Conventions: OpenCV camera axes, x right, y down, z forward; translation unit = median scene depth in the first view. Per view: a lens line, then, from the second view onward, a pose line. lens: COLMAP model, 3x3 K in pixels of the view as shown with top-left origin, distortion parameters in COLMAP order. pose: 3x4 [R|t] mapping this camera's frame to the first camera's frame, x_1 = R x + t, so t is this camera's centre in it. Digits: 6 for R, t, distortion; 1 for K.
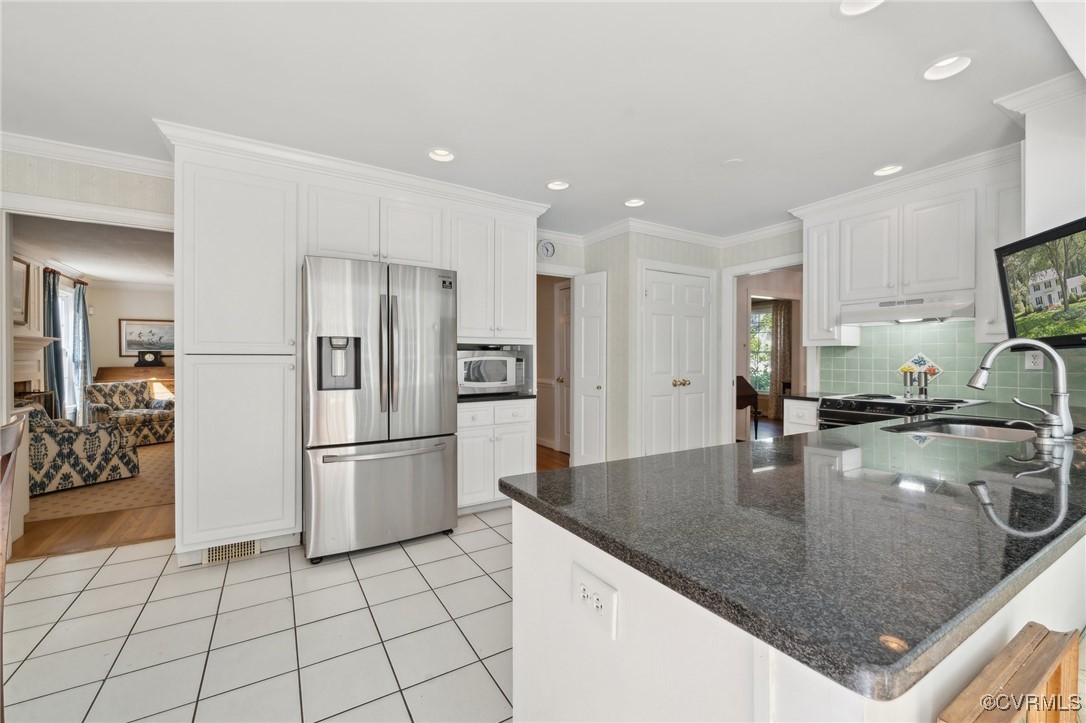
lens RADIAL K [[440.9, 0, 531.3], [0, 440.9, 357.8], [0, 0, 1]] dist [0.000773, -0.000012]
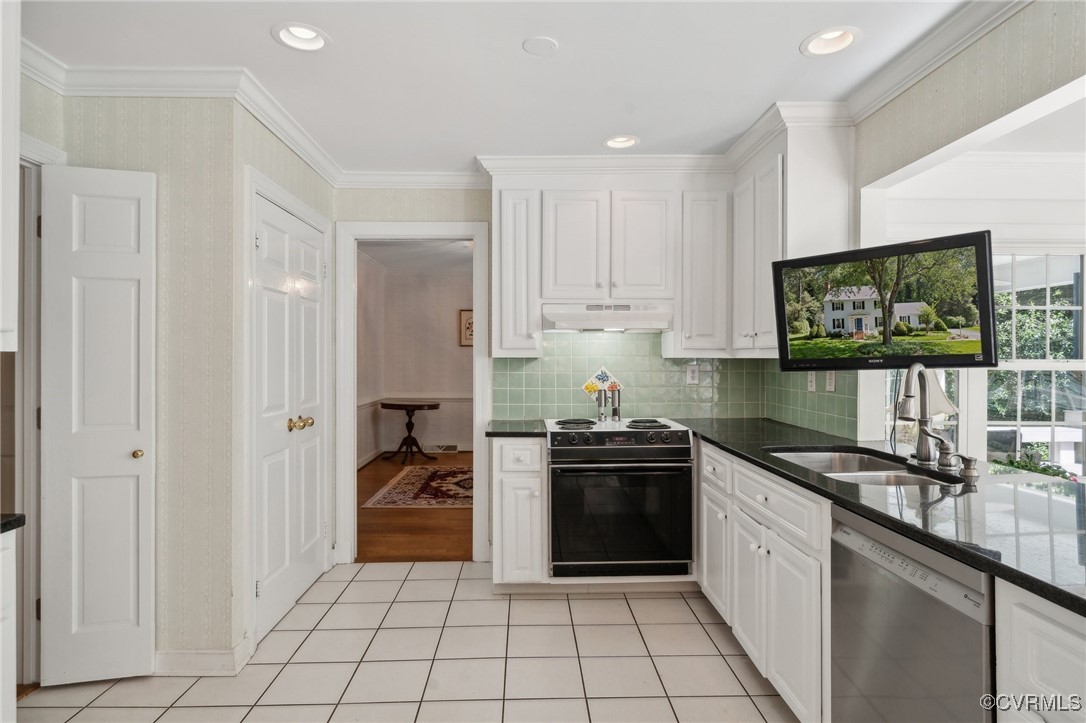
lens RADIAL K [[601.1, 0, 543.0], [0, 601.1, 361.5], [0, 0, 1]] dist [-0.002708, -0.000761]
pose [[0.485233, -0.003561, 0.874378, -0.200894], [0.002023, 0.999994, 0.002950, -0.026213], [-0.874383, 0.000338, 0.485237, 0.542844]]
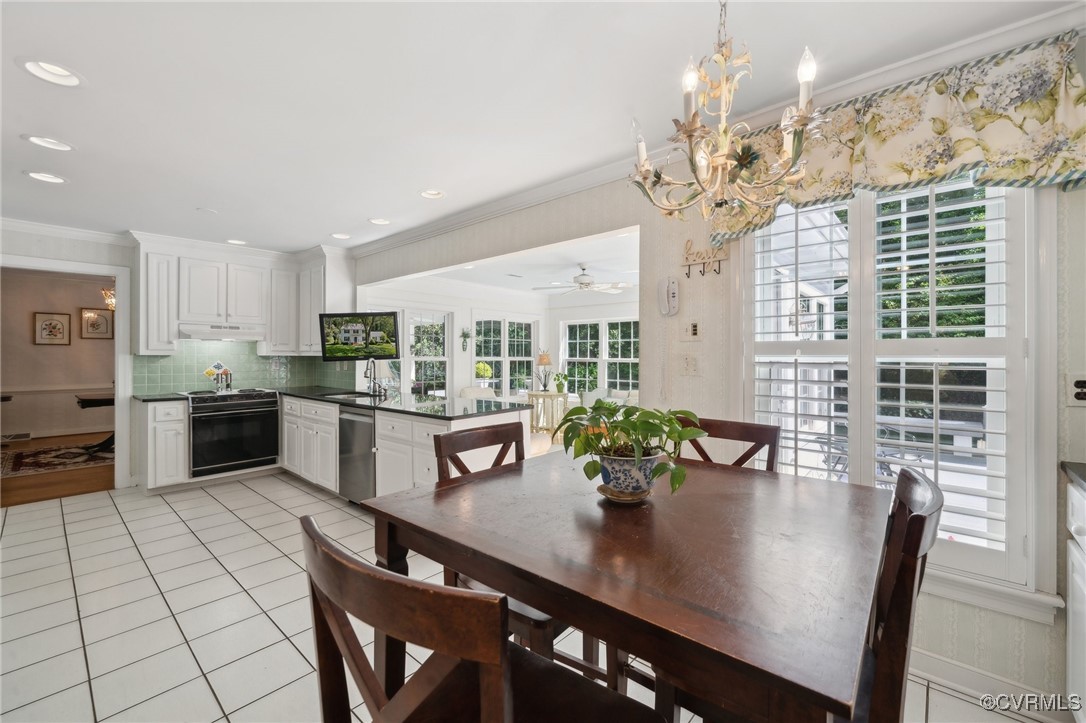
lens RADIAL K [[440.9, 0, 531.3], [0, 440.9, 357.8], [0, 0, 1]] dist [0.000773, -0.000012]
pose [[-0.296771, -0.002081, 0.954946, -0.868570], [0.001463, 0.999995, 0.002634, -0.023740], [-0.954948, 0.002178, -0.296766, 0.439363]]
